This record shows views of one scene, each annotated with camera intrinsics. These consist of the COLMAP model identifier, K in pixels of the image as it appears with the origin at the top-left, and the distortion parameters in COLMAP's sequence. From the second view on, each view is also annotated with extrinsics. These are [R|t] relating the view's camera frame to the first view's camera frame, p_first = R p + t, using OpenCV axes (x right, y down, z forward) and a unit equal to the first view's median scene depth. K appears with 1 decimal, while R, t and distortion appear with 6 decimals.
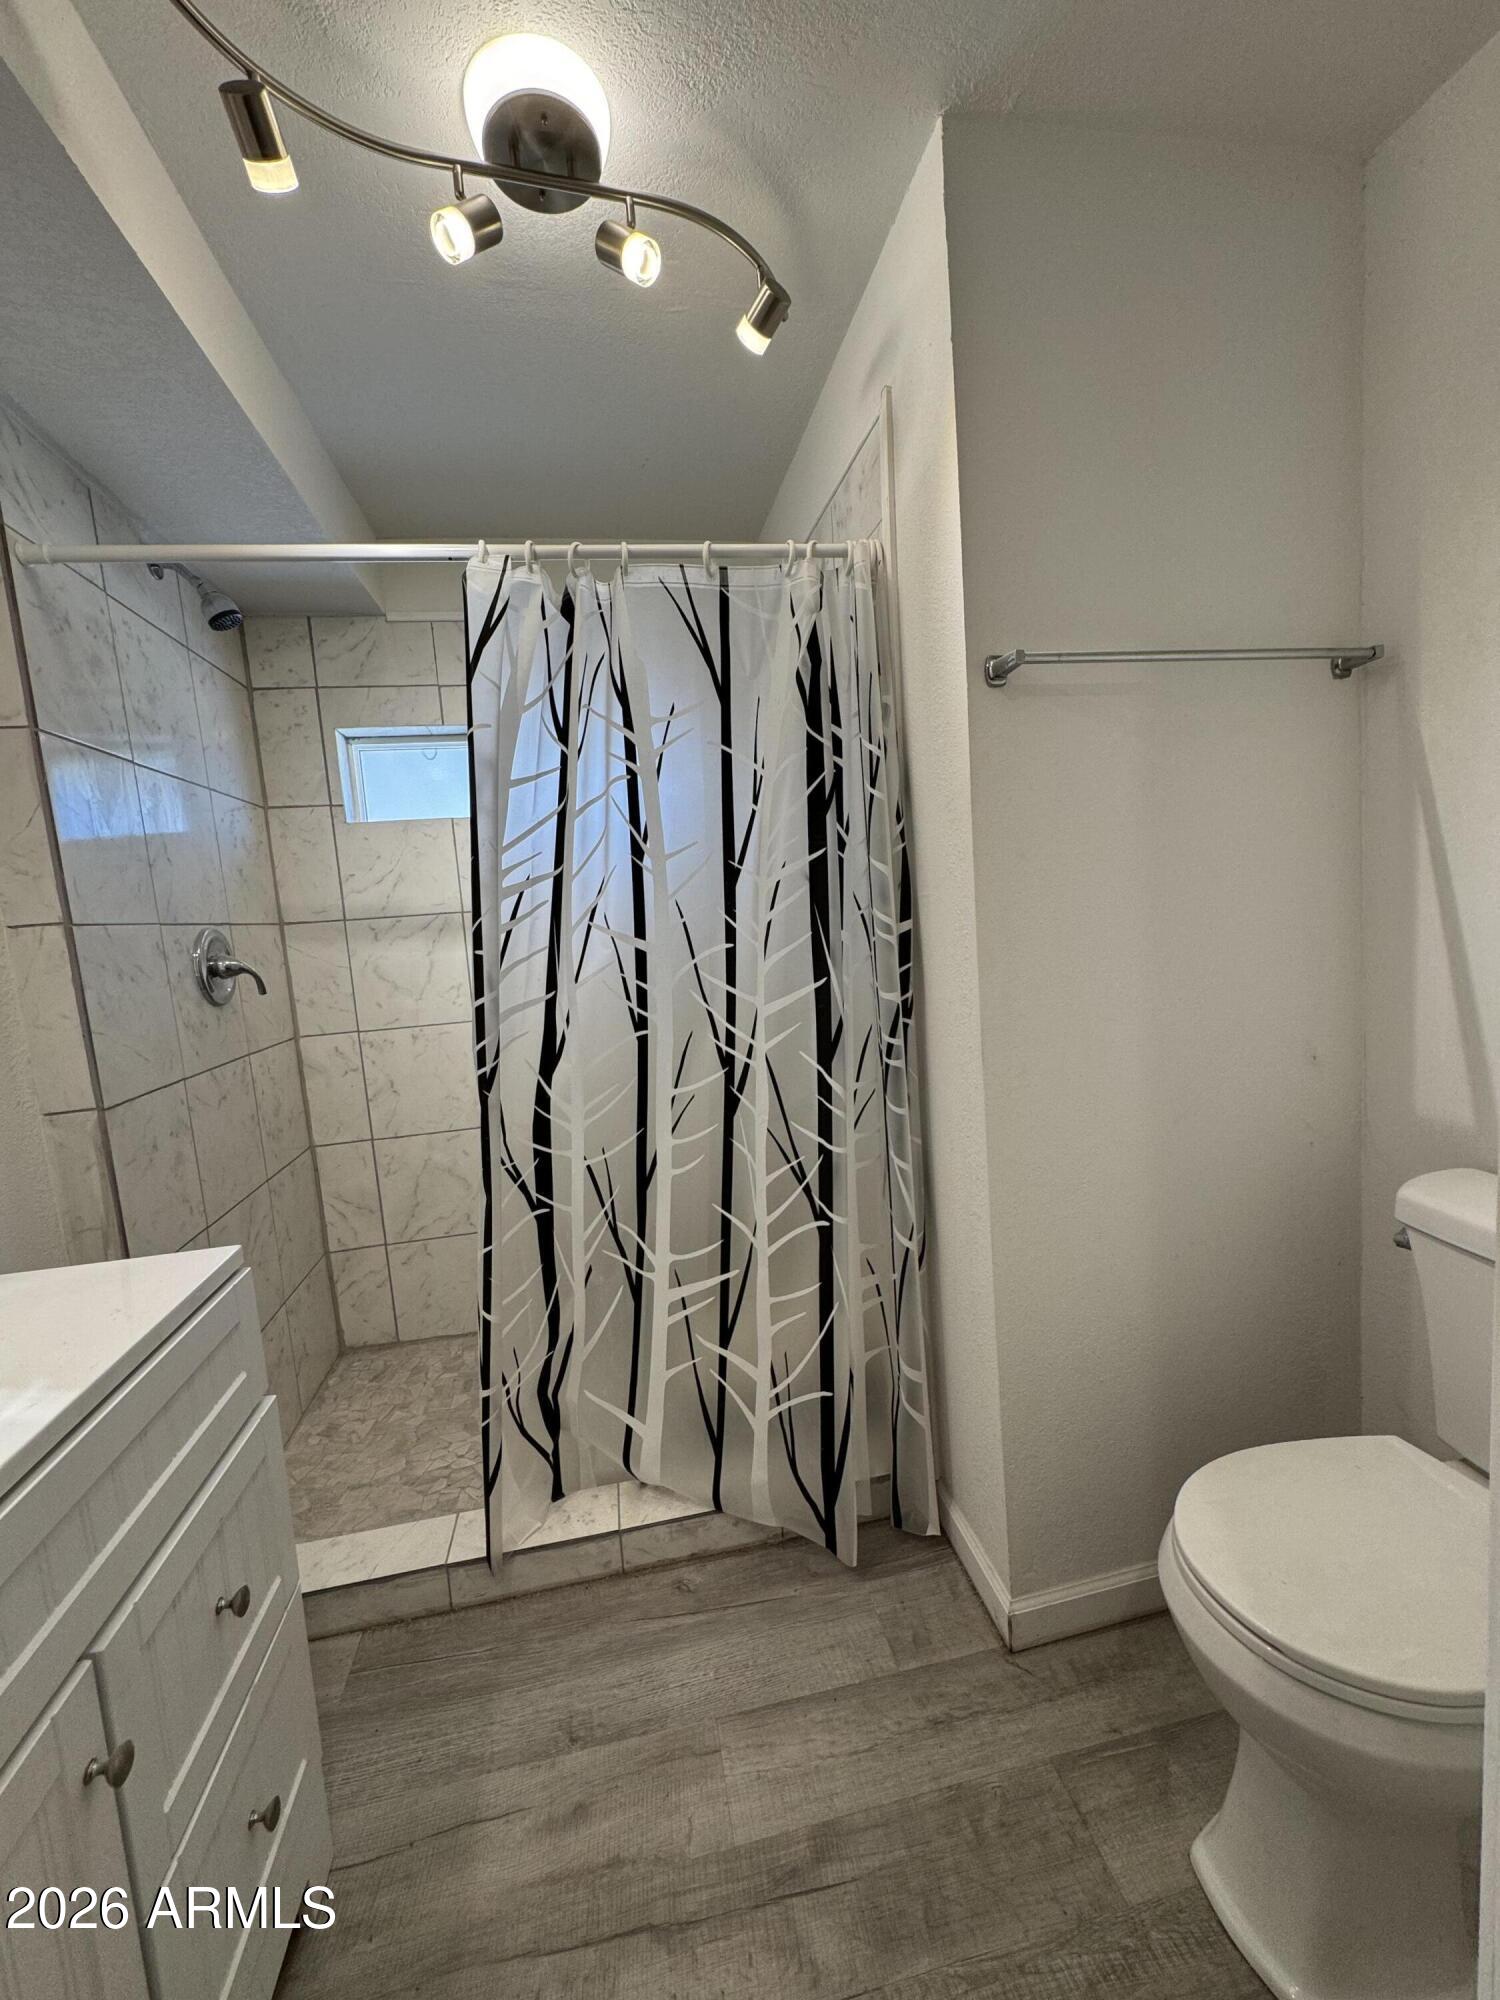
lens RADIAL K [[798.1, 0, 753.4], [0, 798.1, 998.9], [0, 0, 1]] dist [0.000771, 0.000228]
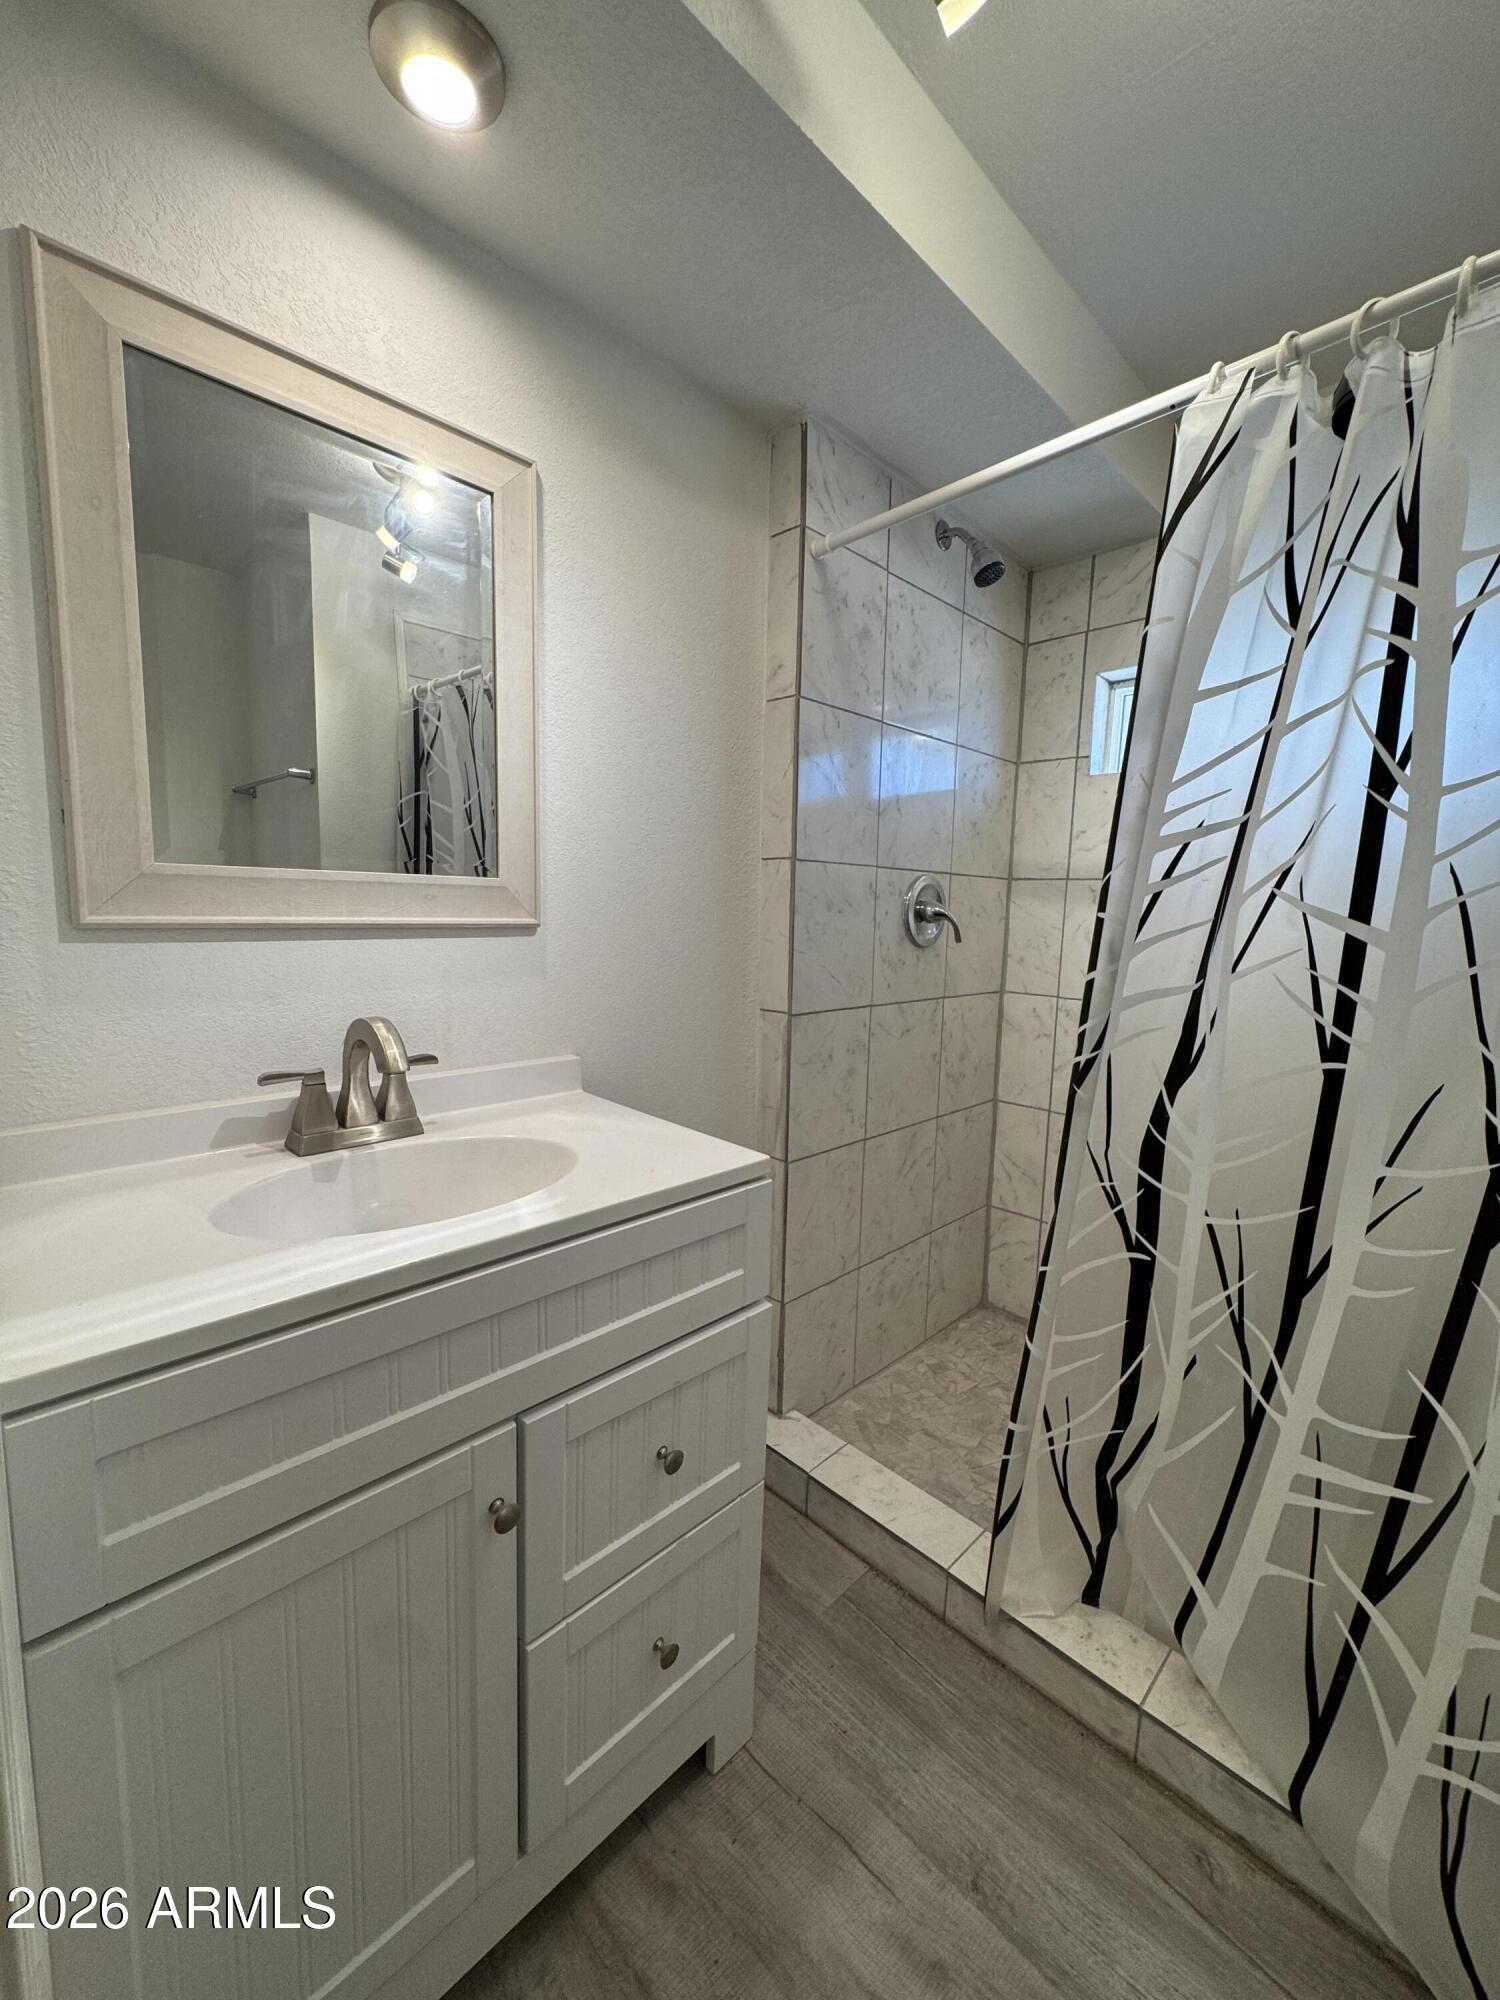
lens RADIAL K [[798.1, 0, 753.4], [0, 798.1, 998.9], [0, 0, 1]] dist [0.000771, 0.000228]
pose [[0.556136, 0.182212, -0.810871, 0.115263], [-0.158169, 0.981043, 0.111971, -0.008930], [0.815902, 0.065983, 0.574413, 0.234151]]
